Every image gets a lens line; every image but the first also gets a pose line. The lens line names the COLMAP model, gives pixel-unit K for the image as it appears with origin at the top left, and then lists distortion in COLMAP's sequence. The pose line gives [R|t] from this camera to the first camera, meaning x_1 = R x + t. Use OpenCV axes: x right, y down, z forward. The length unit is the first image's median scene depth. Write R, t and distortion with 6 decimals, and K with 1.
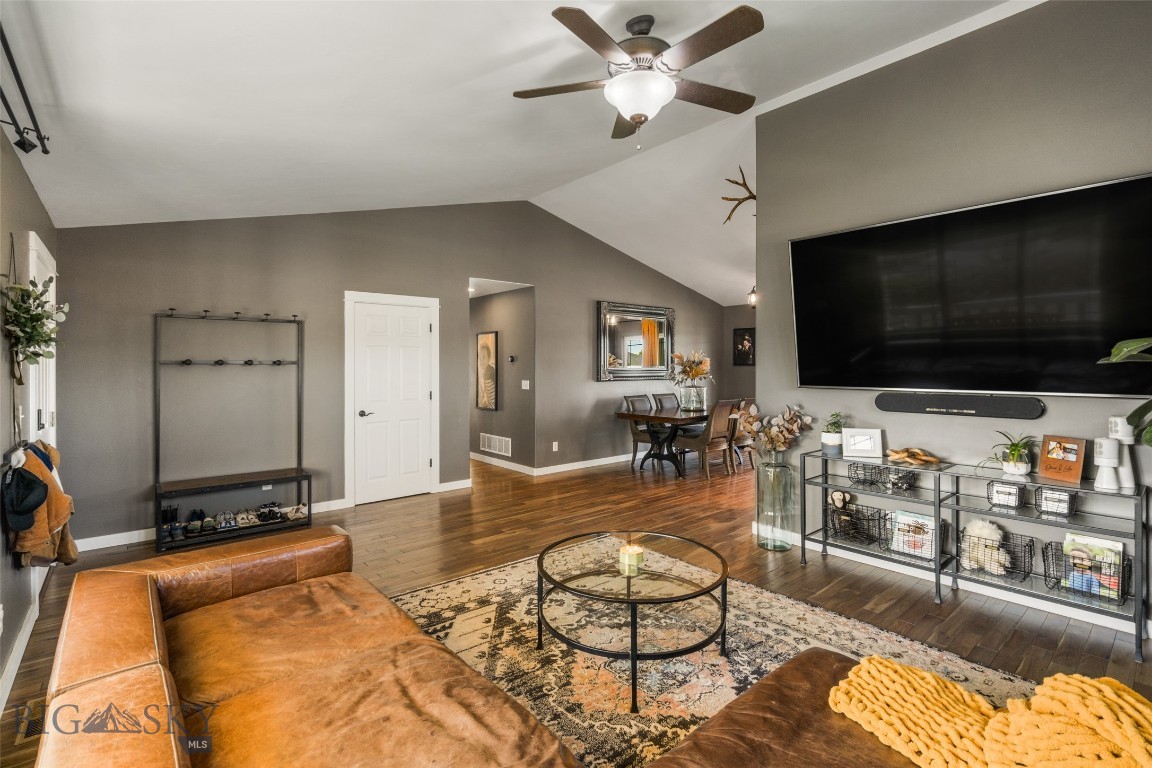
lens RADIAL K [[531.3, 0, 576.2], [0, 531.3, 381.9], [0, 0, 1]] dist [-0.002171, -0.001144]
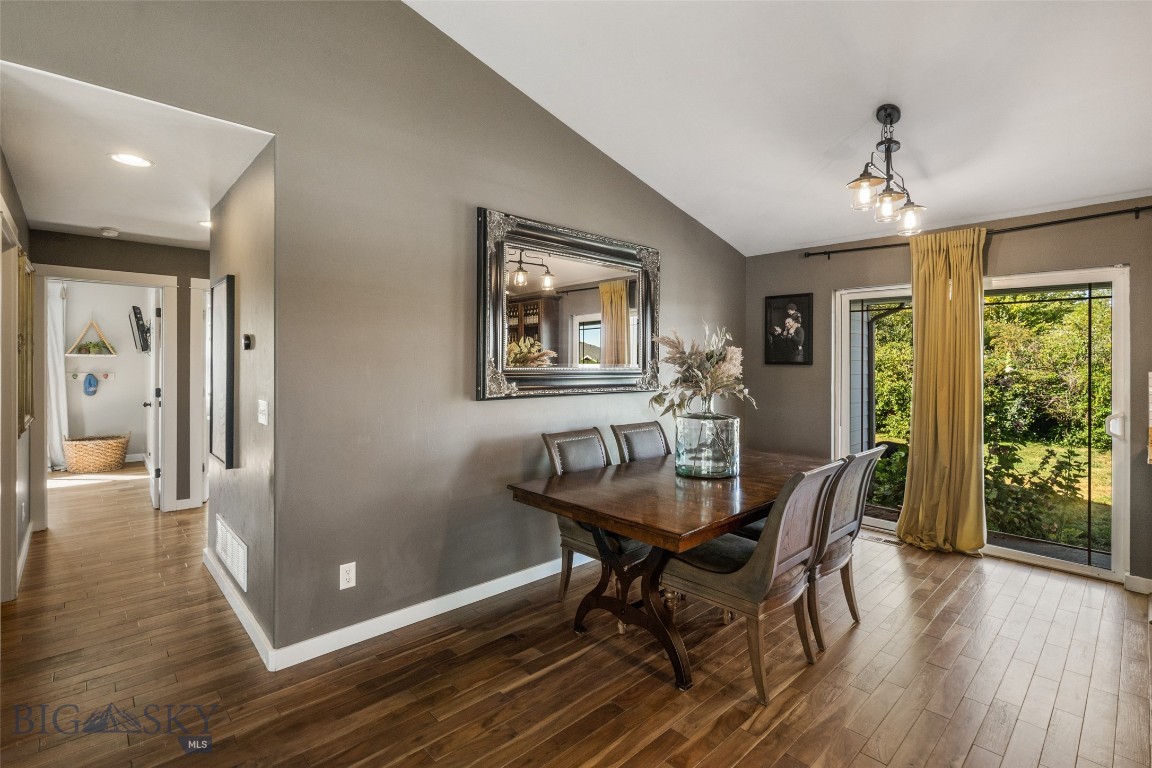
lens RADIAL K [[531.3, 0, 574.4], [0, 531.3, 371.8], [0, 0, 1]] dist [-0.002171, -0.001144]
pose [[0.999113, 0.007458, 0.041451, 0.097250], [-0.006822, 0.999857, -0.015466, -0.016775], [-0.041560, 0.015169, 0.999021, 0.569449]]
